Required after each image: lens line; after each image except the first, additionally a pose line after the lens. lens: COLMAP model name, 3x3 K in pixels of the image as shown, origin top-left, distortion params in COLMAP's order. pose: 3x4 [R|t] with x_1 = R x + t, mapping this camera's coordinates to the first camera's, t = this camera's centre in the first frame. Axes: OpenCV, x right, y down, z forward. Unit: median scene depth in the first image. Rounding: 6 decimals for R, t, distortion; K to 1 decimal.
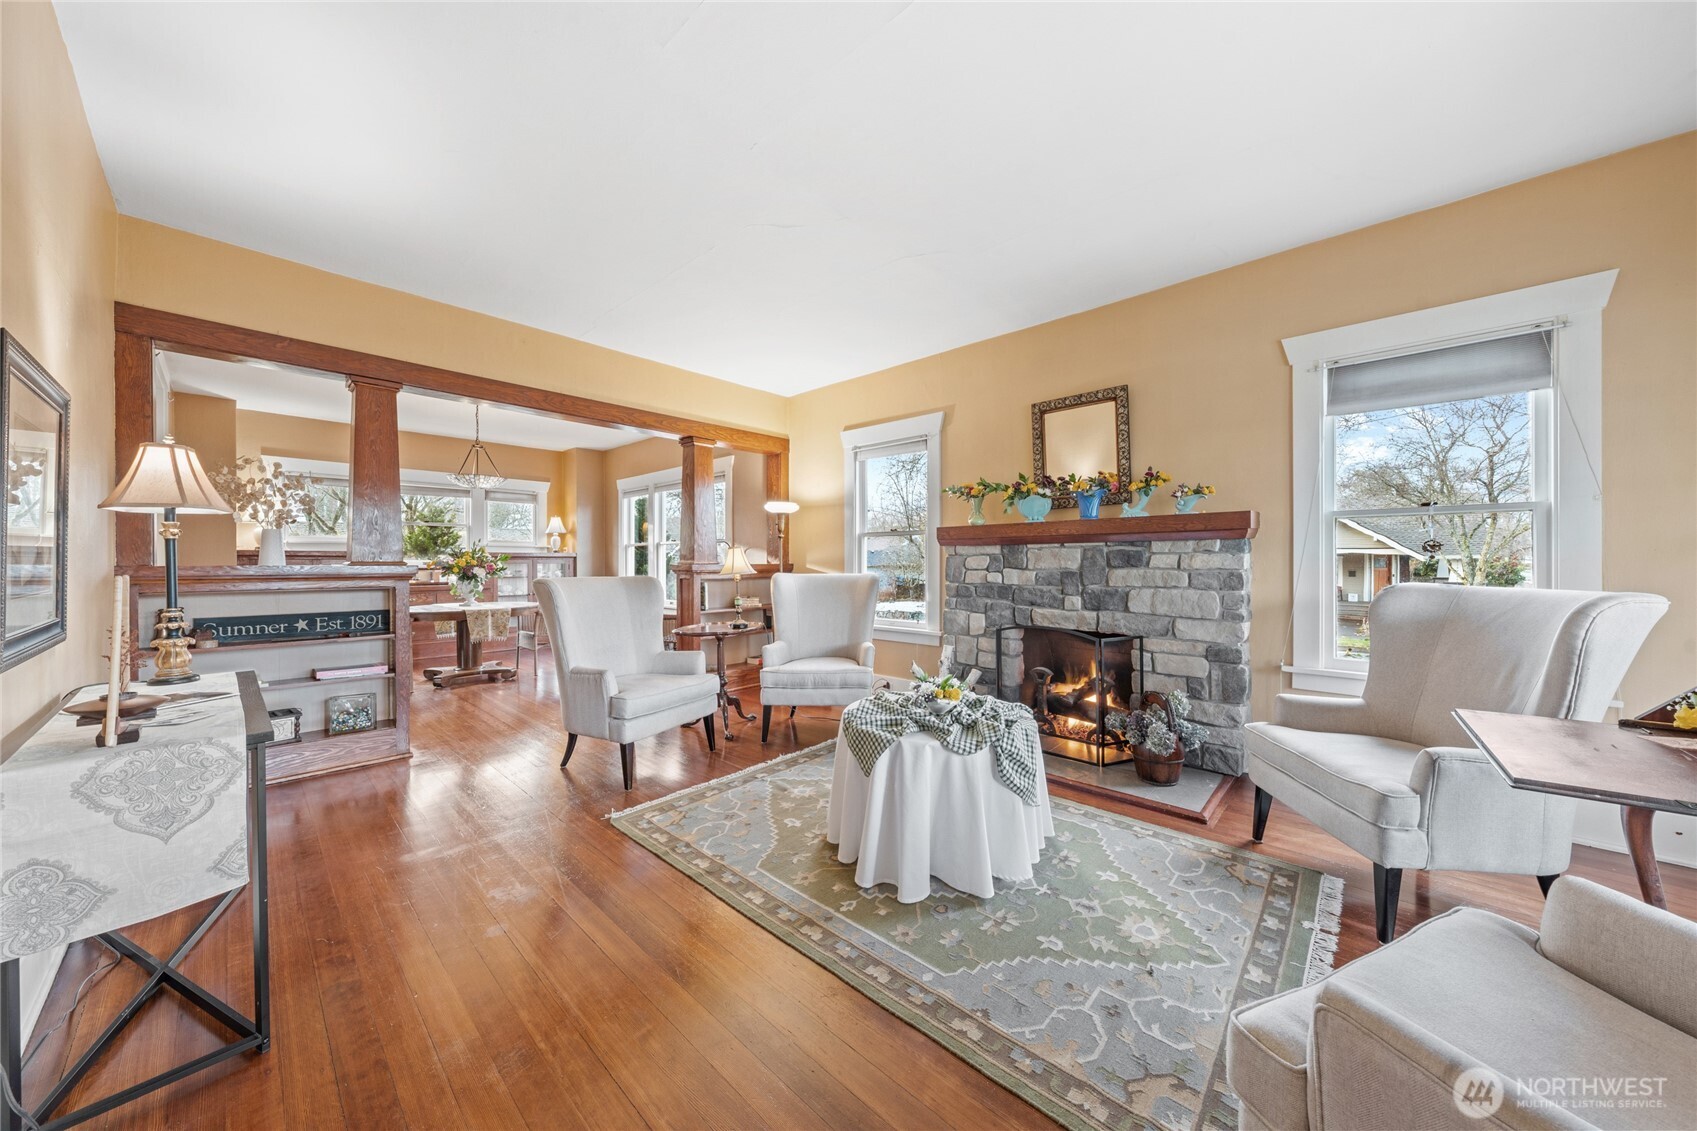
lens RADIAL K [[578.6, 0, 852.6], [0, 578.6, 560.8], [0, 0, 1]] dist [-0.002430, -0.000081]
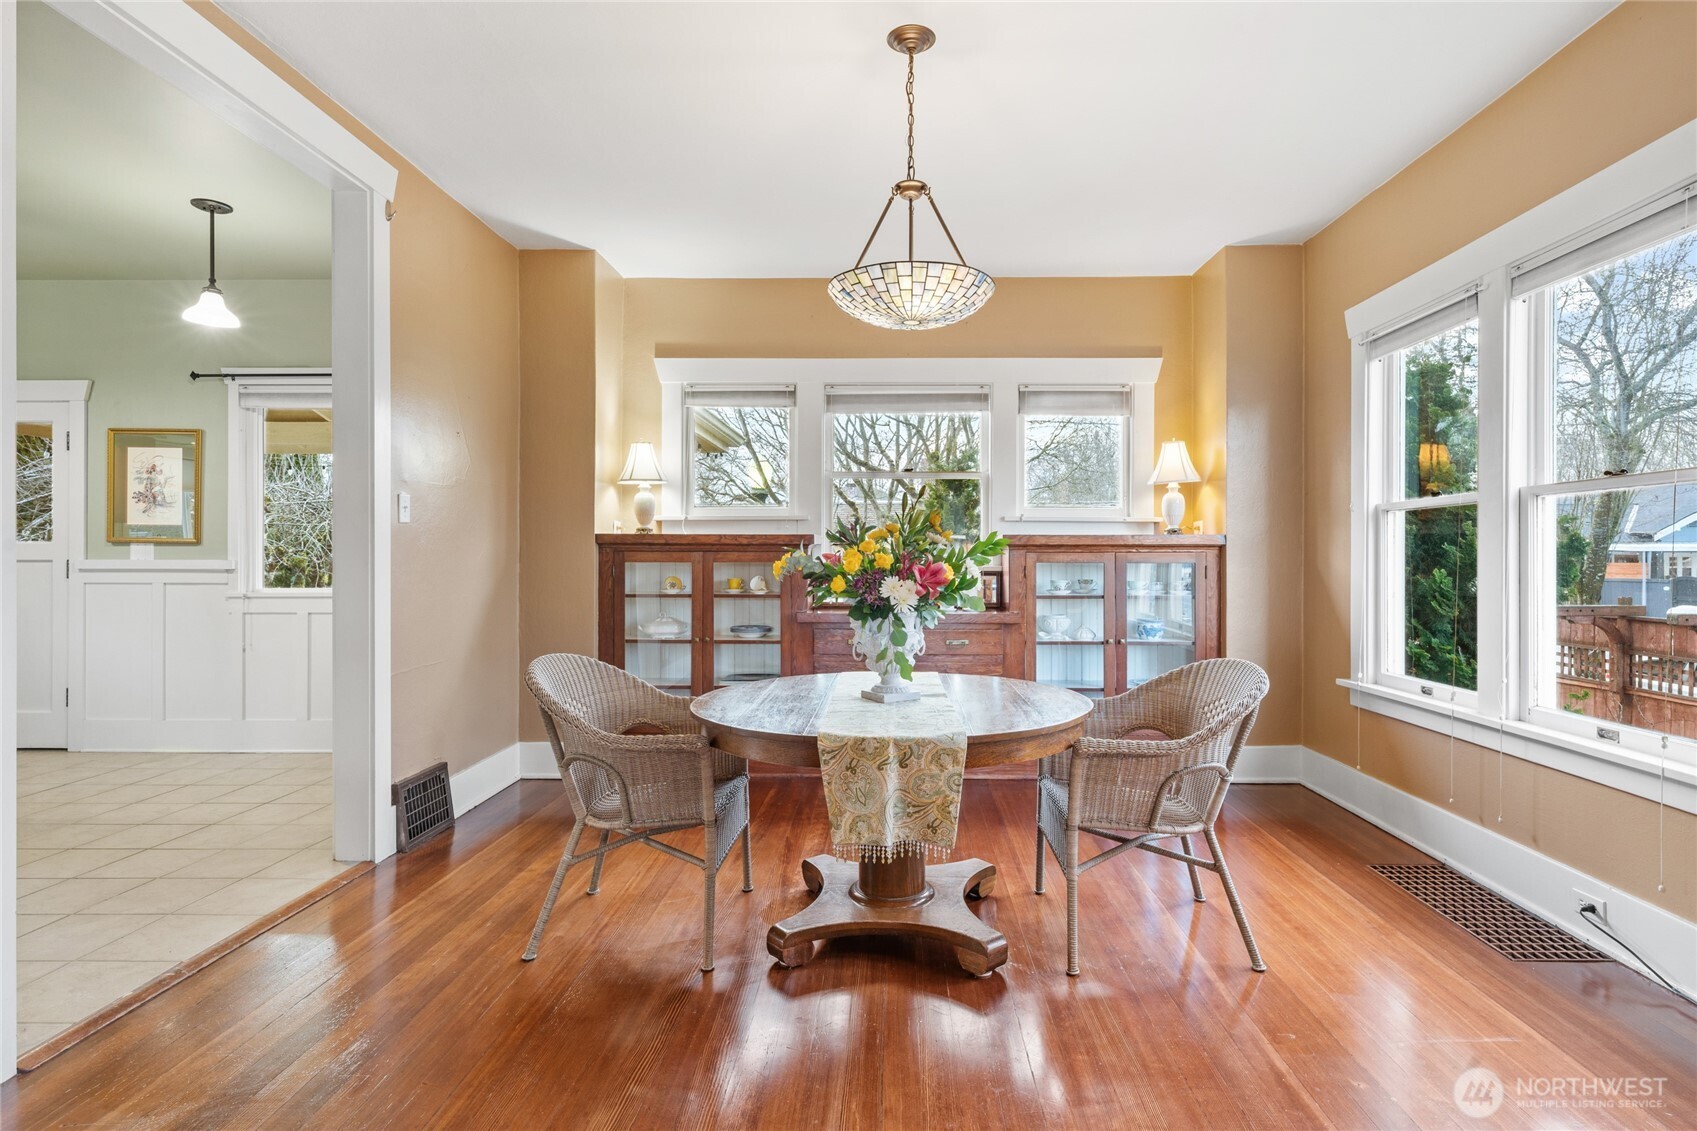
lens RADIAL K [[861.1, 0, 881.5], [0, 861.1, 552.5], [0, 0, 1]] dist [0.004446, 0.000565]
pose [[0.669700, -0.000109, -0.742631, -0.511300], [-0.002385, 0.999995, -0.002297, -0.000859], [0.742627, 0.003310, 0.669697, 1.107859]]
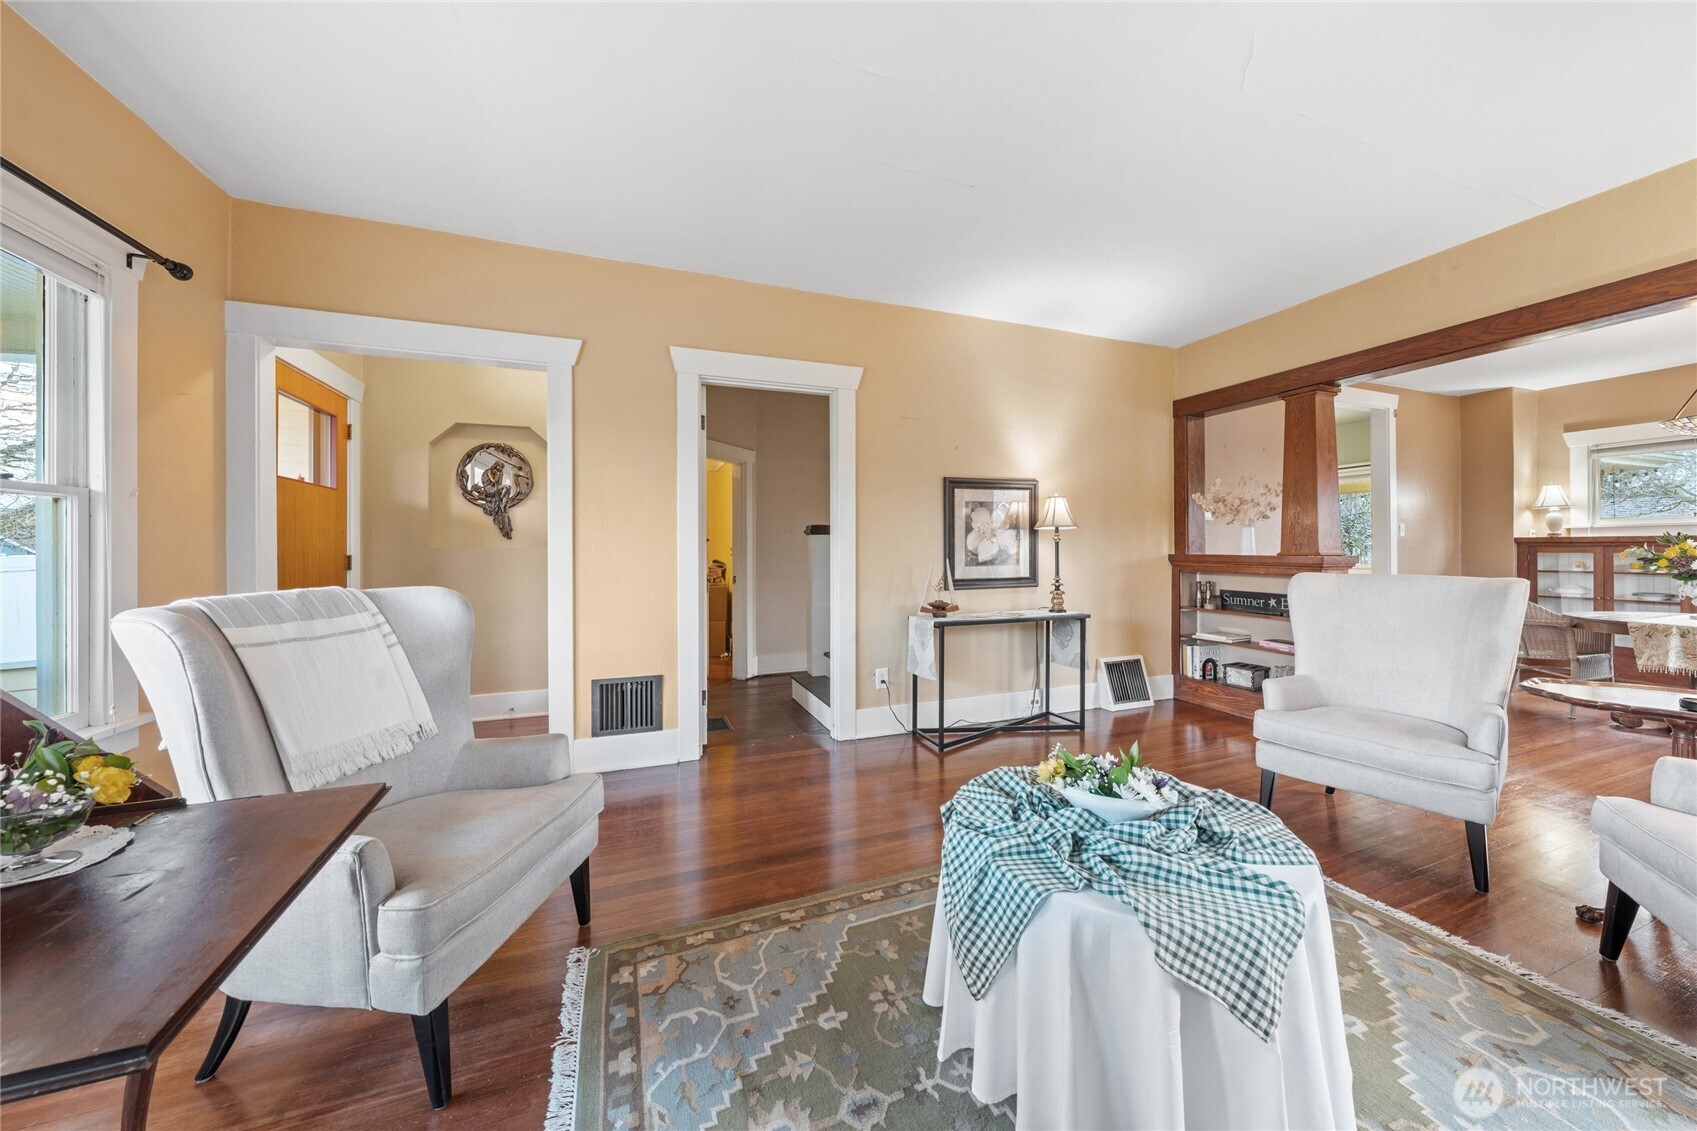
lens RADIAL K [[578.6, 0, 857.2], [0, 578.6, 550.9], [0, 0, 1]] dist [-0.002430, -0.000081]
pose [[-0.436503, 0.008860, -0.899659, 0.531946], [0.003800, 0.999961, 0.008004, -0.013419], [0.899695, 0.000075, -0.436519, 0.690851]]
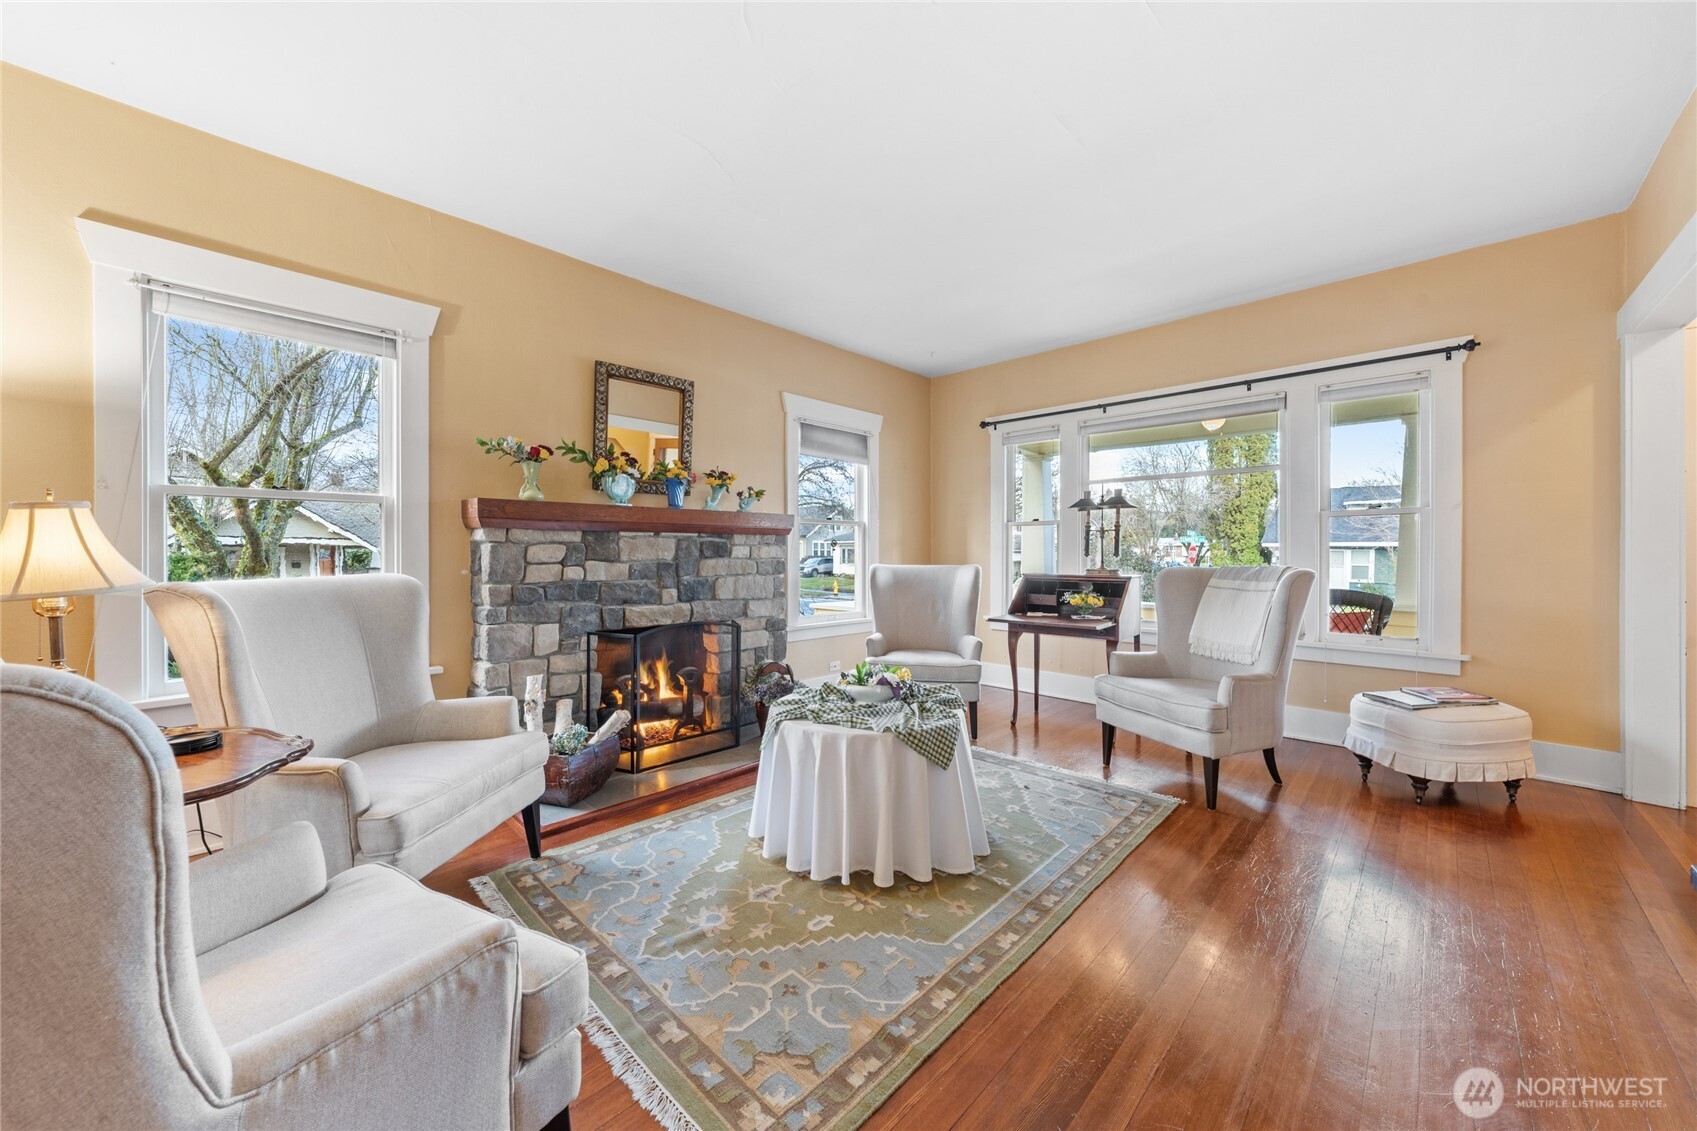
lens RADIAL K [[619.1, 0, 850.7], [0, 619.1, 552.6], [0, 0, 1]] dist [-0.000218, 0.000170]
pose [[0.011777, -0.000388, 0.999931, -0.618532], [-0.001117, 0.999999, 0.000401, 0.001297], [-0.999930, -0.001122, 0.011777, 0.690000]]
